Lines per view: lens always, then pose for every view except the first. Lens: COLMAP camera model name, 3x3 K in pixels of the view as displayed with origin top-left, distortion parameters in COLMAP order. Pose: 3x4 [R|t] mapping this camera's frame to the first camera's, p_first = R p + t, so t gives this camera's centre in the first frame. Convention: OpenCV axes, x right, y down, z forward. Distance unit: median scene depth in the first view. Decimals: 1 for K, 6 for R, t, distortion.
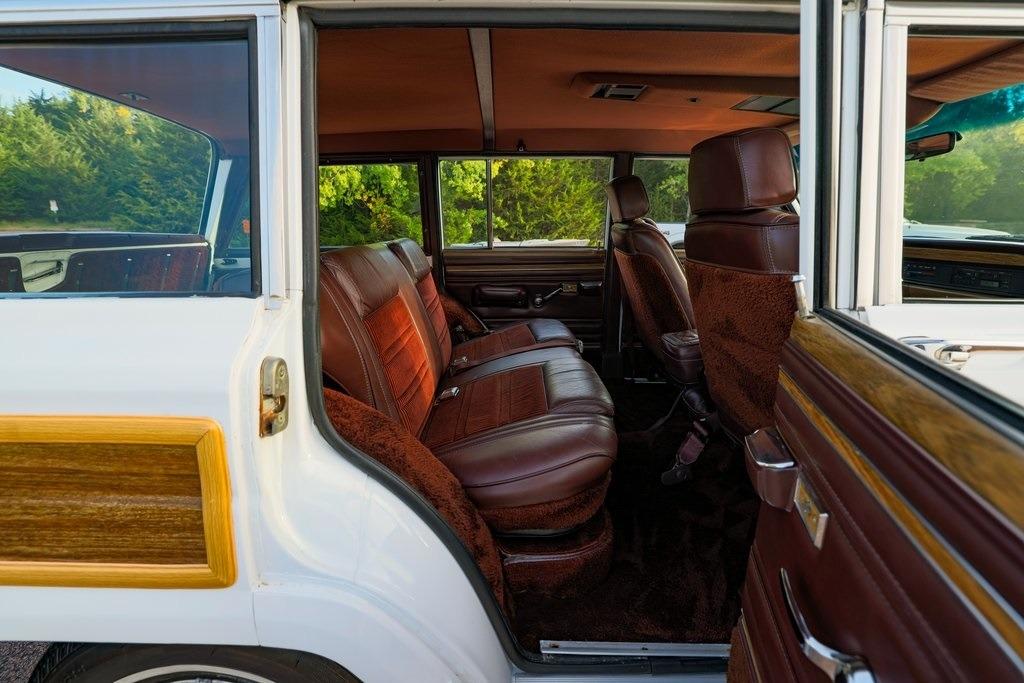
lens RADIAL K [[1163.1, 0, 512.0], [0, 1163.1, 341.5], [0, 0, 1]] dist [0.017865, 0.018501]
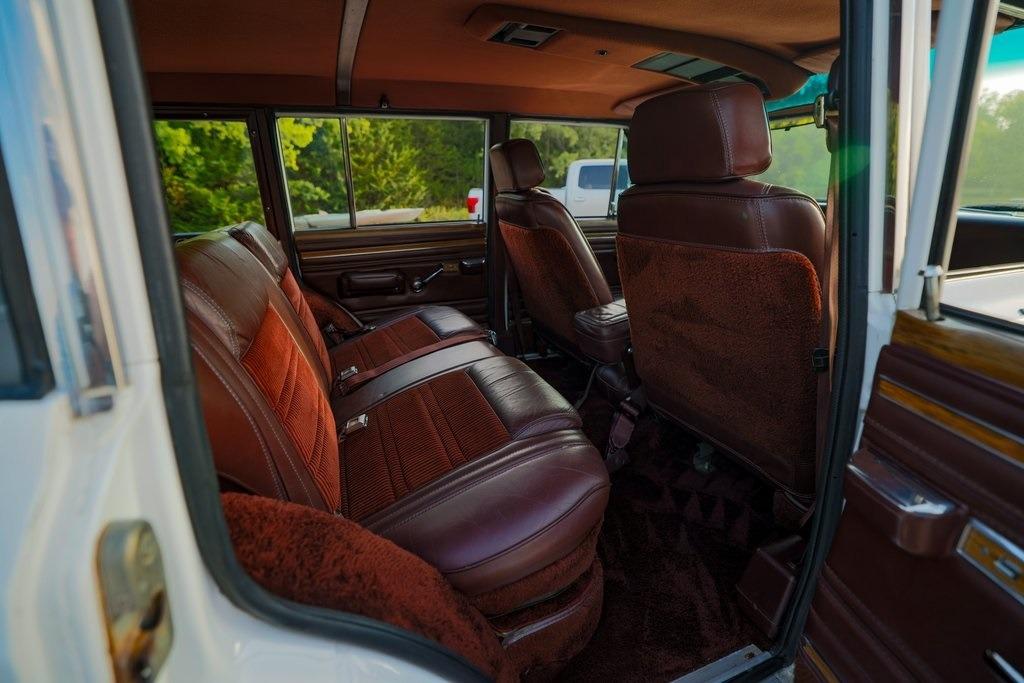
lens RADIAL K [[587.8, 0, 515.3], [0, 587.8, 323.1], [0, 0, 1]] dist [-0.041037, 0.032771]
pose [[0.859979, -0.135878, 0.491908, -0.137612], [0.066902, 0.985601, 0.155287, -0.071120], [-0.505925, -0.100634, 0.856687, 0.582953]]
